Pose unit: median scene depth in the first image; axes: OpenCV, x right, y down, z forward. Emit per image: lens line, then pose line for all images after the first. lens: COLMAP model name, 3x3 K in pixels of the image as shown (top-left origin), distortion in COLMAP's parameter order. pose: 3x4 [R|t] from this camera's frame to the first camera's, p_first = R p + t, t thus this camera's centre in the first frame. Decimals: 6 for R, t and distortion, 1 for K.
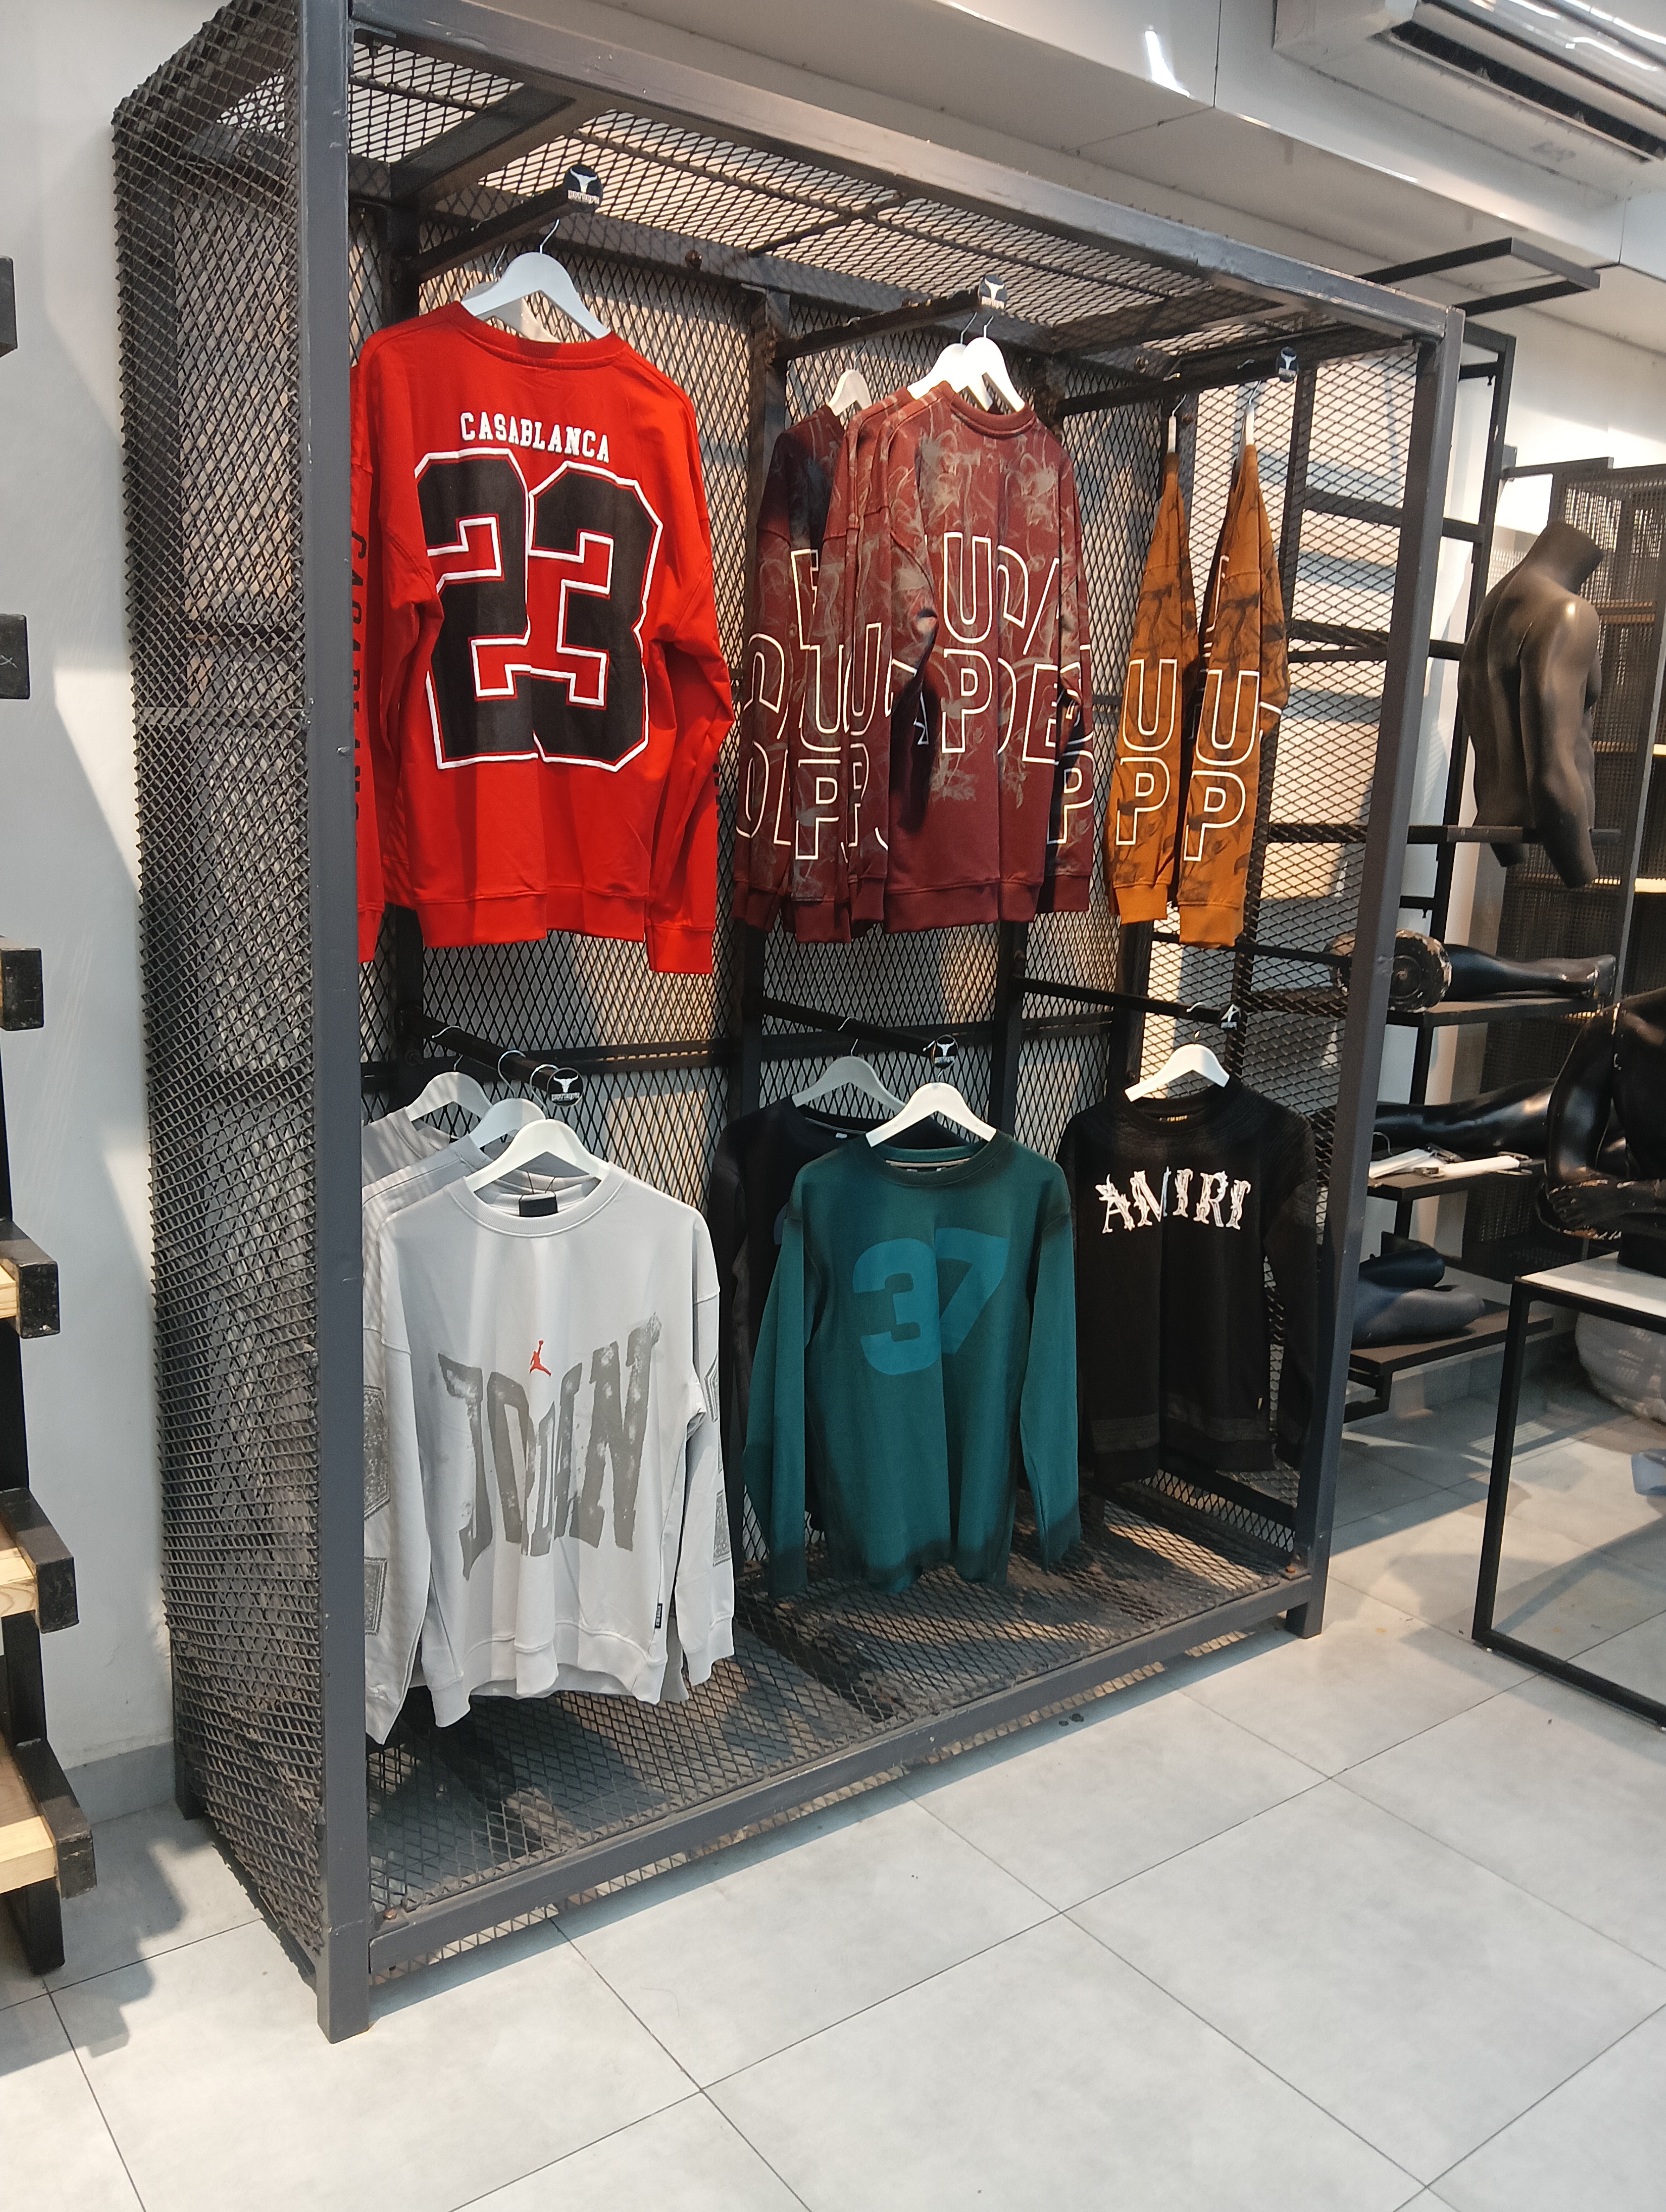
lens RADIAL K [[1675.4, 0, 922.2], [0, 1675.4, 1156.8], [0, 0, 1]] dist [0.110538, -0.273281]
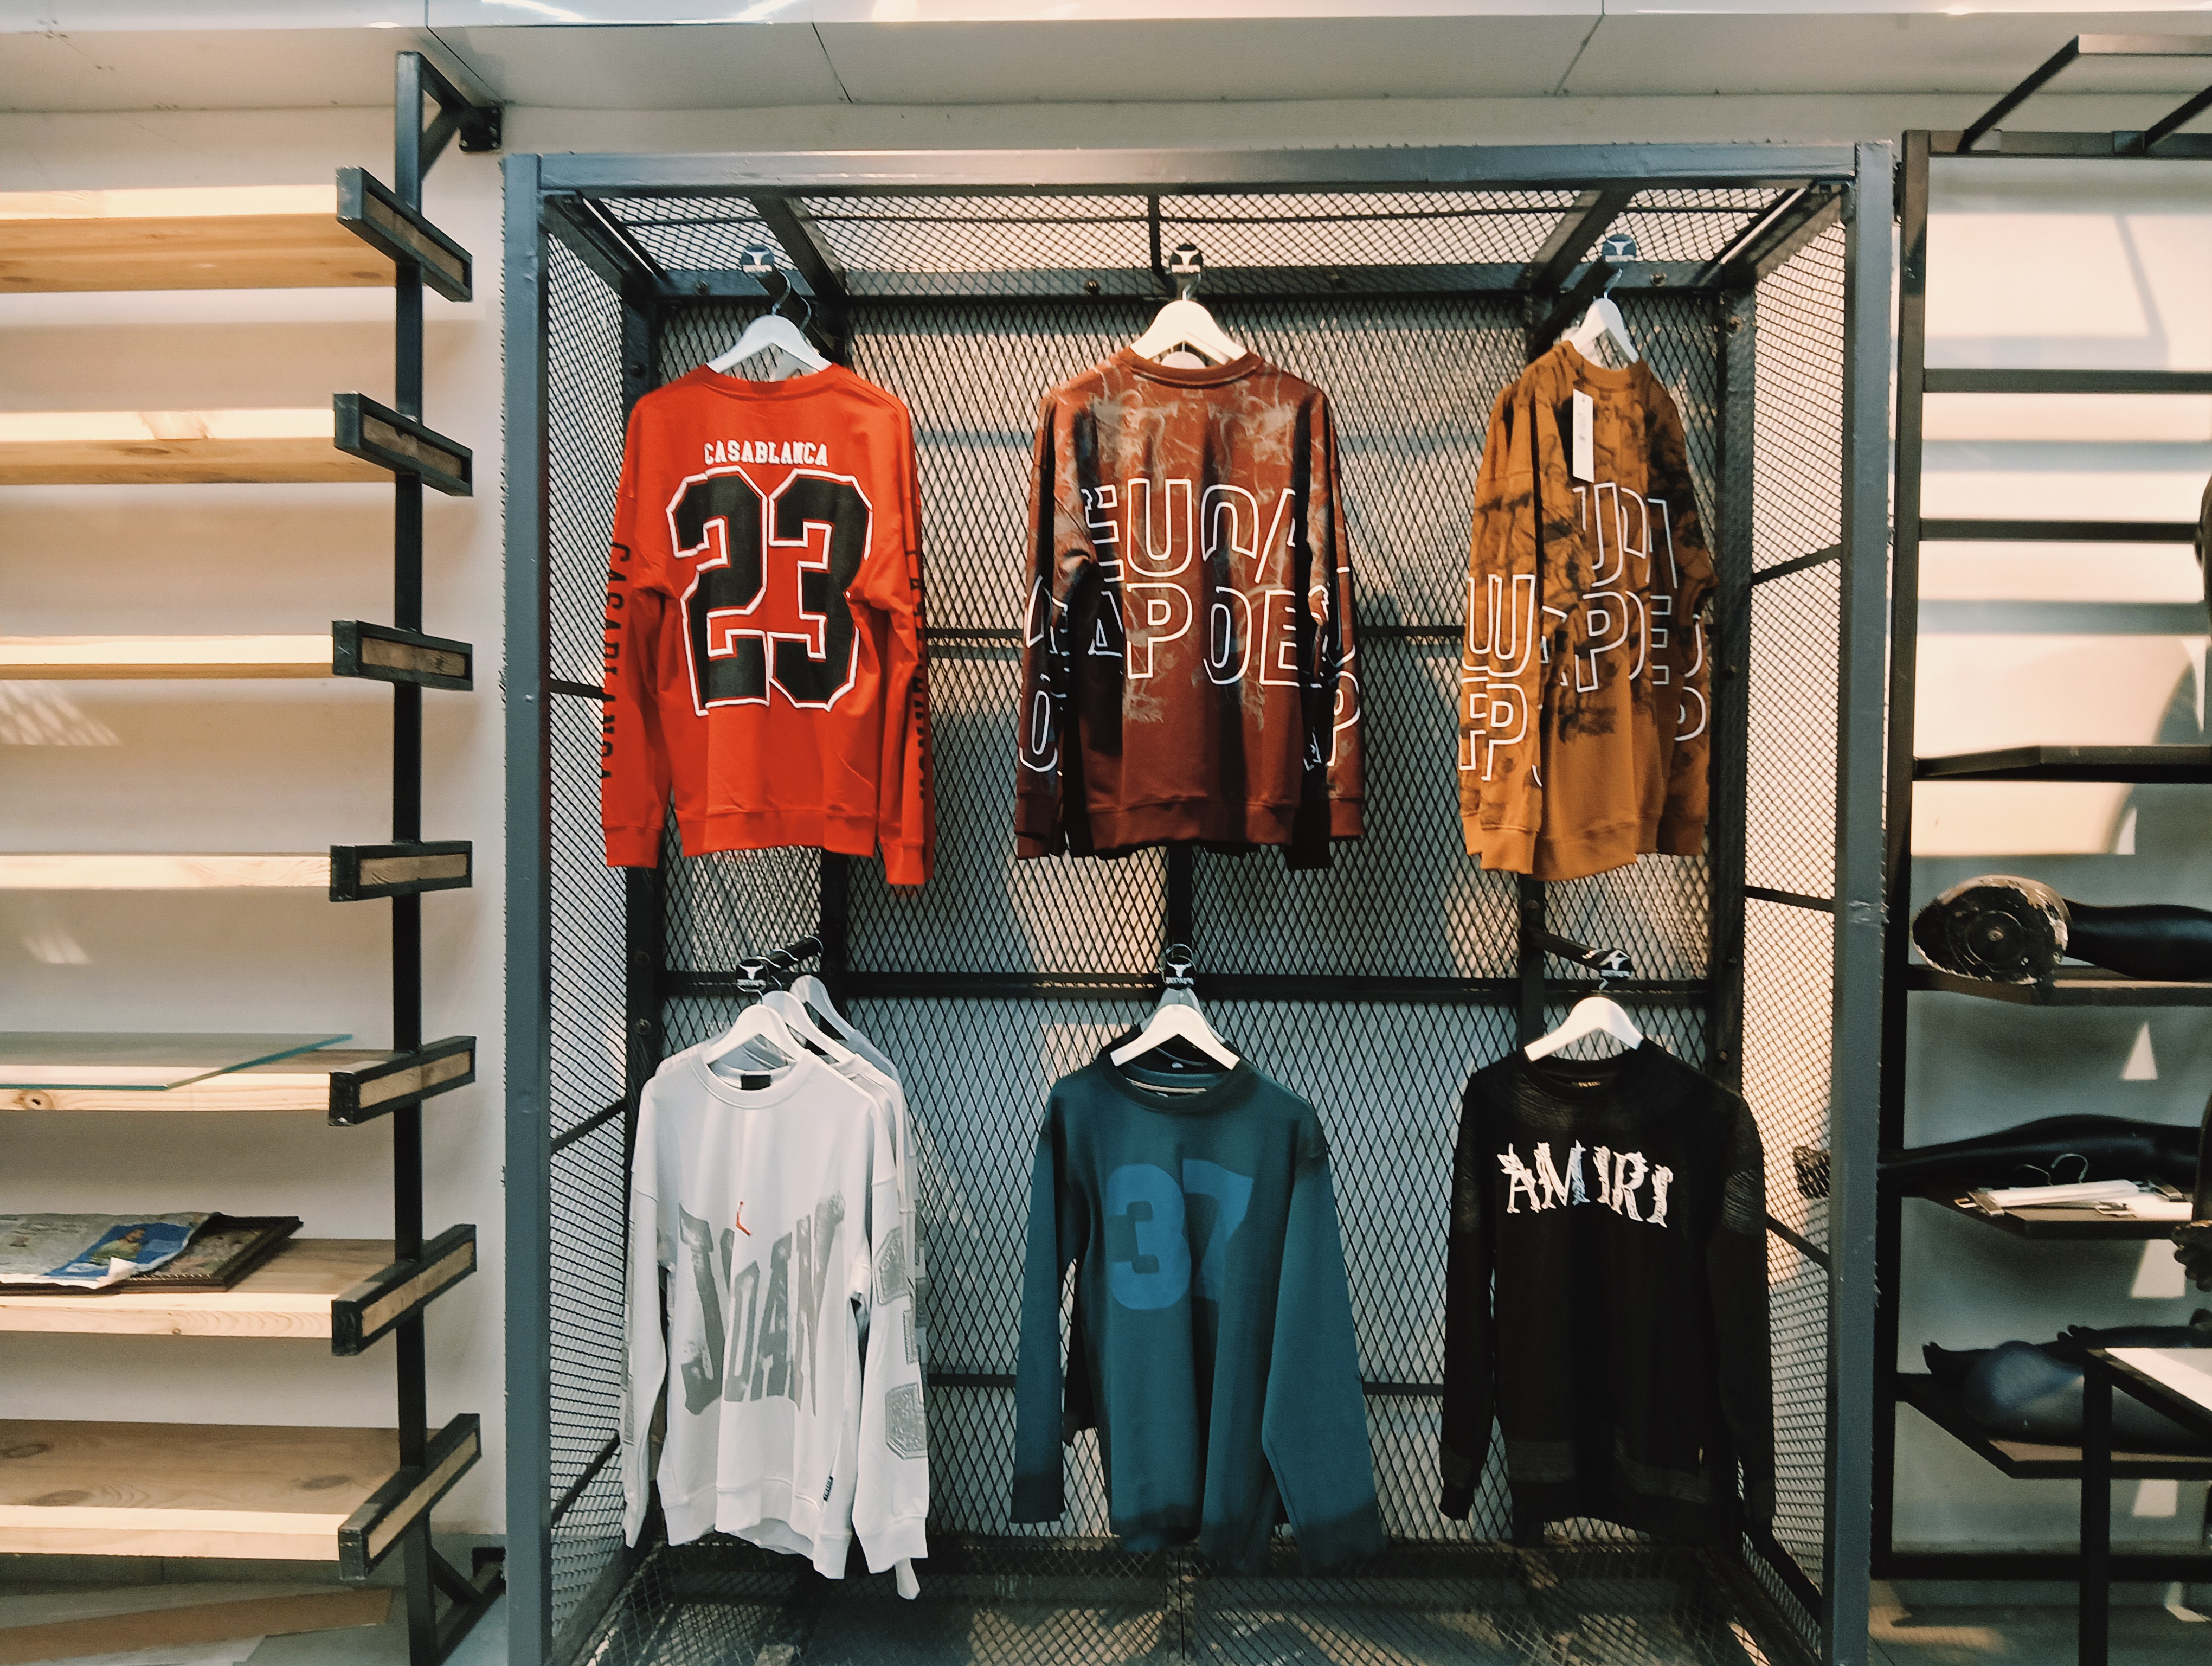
lens RADIAL K [[1727.3, 0, 1118.8], [0, 1727.3, 838.9], [0, 0, 1]] dist [0.092305, -0.187711]
pose [[0.789239, -0.020262, -0.613752, 0.657662], [-0.106316, 0.979855, -0.169062, 0.038701], [0.604813, 0.198682, 0.771185, 0.189068]]
